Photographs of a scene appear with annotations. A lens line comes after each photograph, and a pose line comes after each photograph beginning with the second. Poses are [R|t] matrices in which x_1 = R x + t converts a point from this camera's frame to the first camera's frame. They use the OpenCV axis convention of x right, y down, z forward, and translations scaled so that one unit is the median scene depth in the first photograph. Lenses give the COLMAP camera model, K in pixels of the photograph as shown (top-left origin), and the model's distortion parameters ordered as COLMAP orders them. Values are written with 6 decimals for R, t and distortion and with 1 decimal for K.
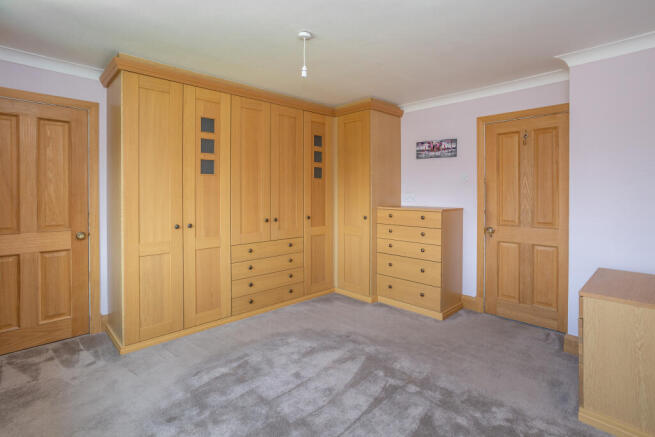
lens RADIAL K [[328.2, 0, 327.5], [0, 328.2, 193.3], [0, 0, 1]] dist [-0.002951, -0.000391]
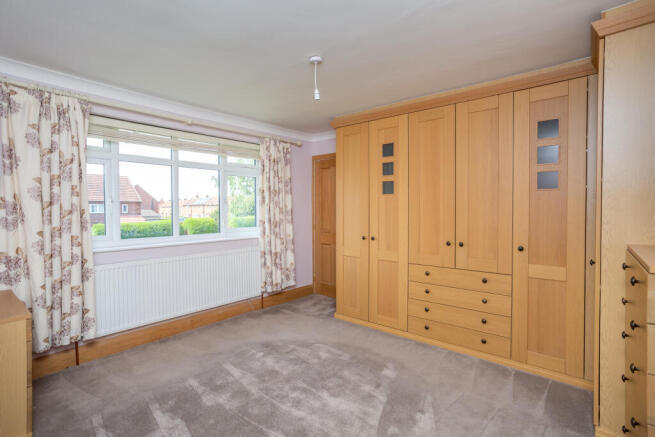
lens RADIAL K [[324.9, 0, 327.5], [0, 324.9, 218.5], [0, 0, 1]] dist [-0.000822, -0.000099]
pose [[0.112474, 0.027429, -0.993276, 0.655363], [-0.008164, 0.999611, 0.026680, -0.003158], [0.993621, 0.005109, 0.112654, 0.621812]]
